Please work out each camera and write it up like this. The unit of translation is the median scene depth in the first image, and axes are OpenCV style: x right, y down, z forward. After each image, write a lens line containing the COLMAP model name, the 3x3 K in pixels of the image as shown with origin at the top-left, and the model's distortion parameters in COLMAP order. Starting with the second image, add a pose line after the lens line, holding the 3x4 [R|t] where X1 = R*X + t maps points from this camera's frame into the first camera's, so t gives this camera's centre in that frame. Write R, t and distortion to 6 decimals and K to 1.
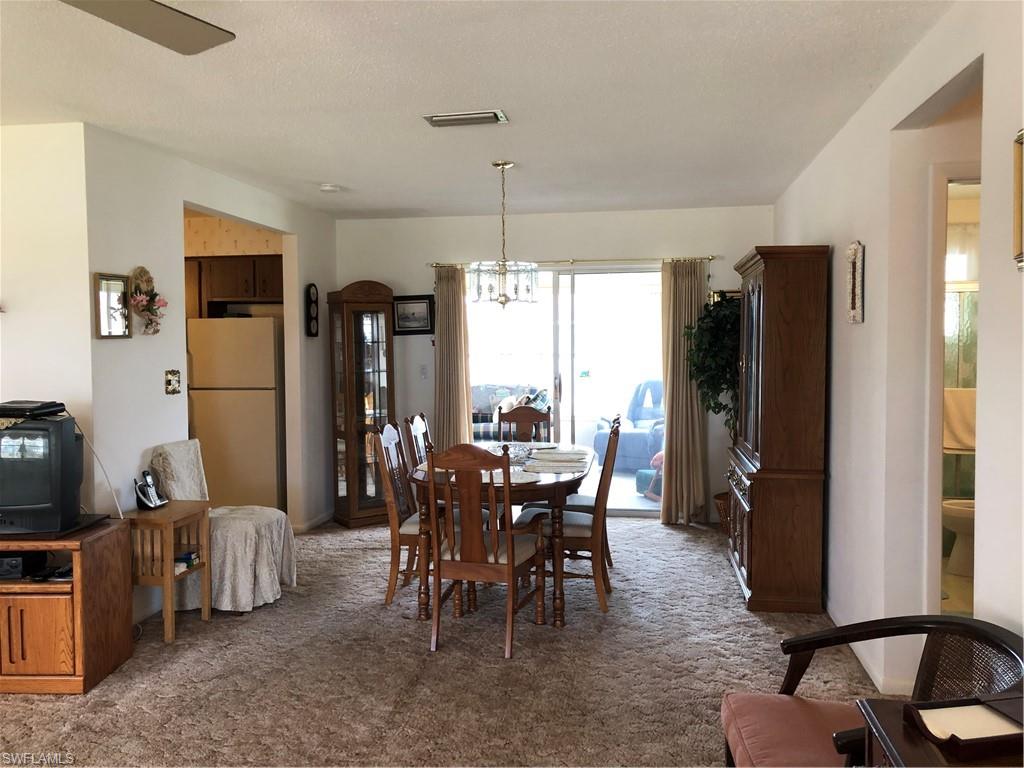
lens RADIAL K [[828.9, 0, 503.1], [0, 828.9, 382.0], [0, 0, 1]] dist [0.012721, 0.001803]
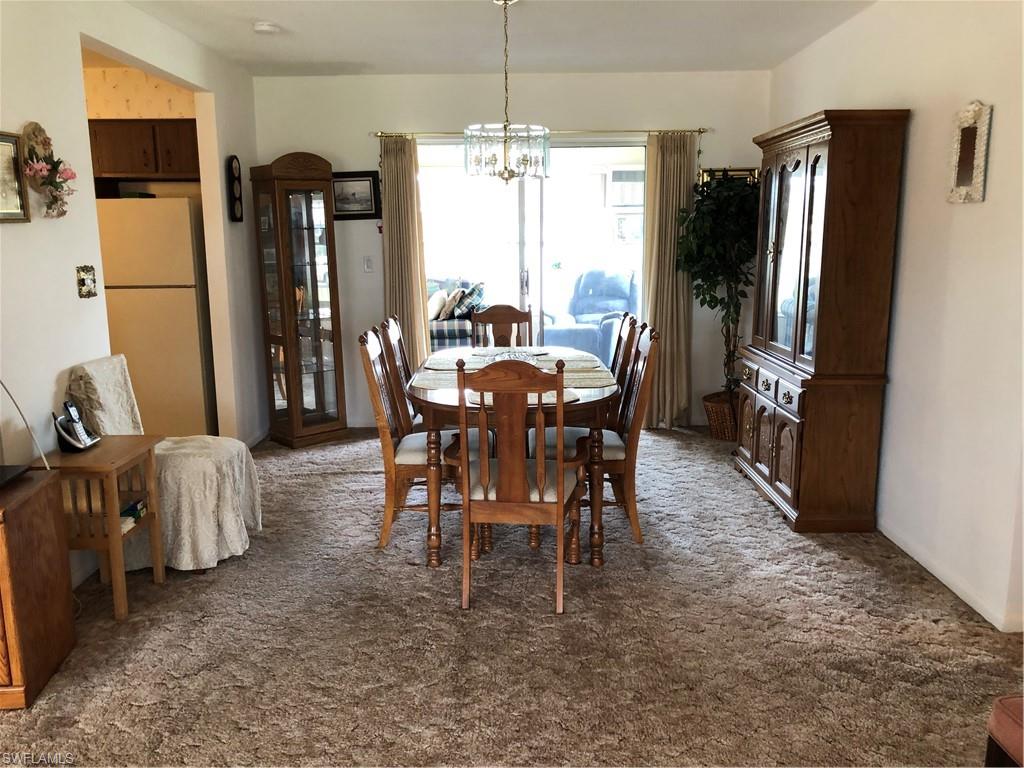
lens RADIAL K [[827.8, 0, 498.7], [0, 827.8, 384.5], [0, 0, 1]] dist [0.010646, -0.010882]
pose [[0.988470, -0.029864, 0.148441, -0.147128], [0.009374, 0.990546, 0.136861, -0.007224], [-0.151125, -0.133891, 0.979405, 0.195317]]
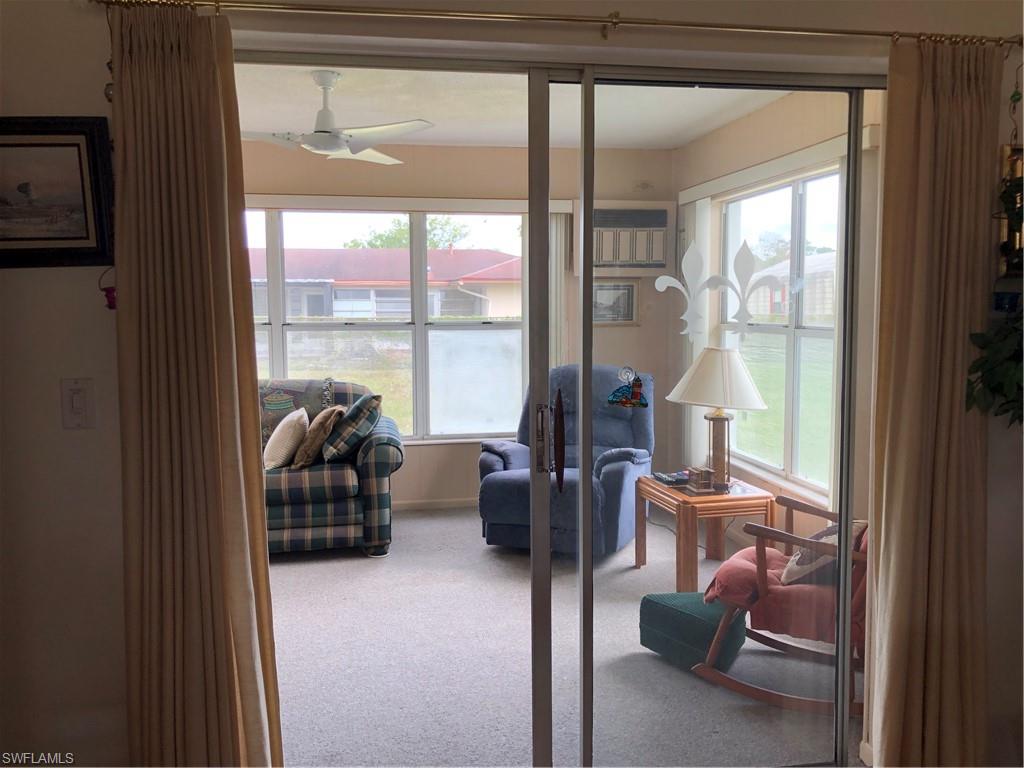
lens RADIAL K [[836.7, 0, 516.1], [0, 836.7, 378.0], [0, 0, 1]] dist [0.044644, -0.075144]
pose [[0.939050, -0.028618, 0.342588, -0.085359], [0.012770, 0.998745, 0.048426, -0.050812], [-0.343544, -0.041099, 0.938237, 1.084120]]
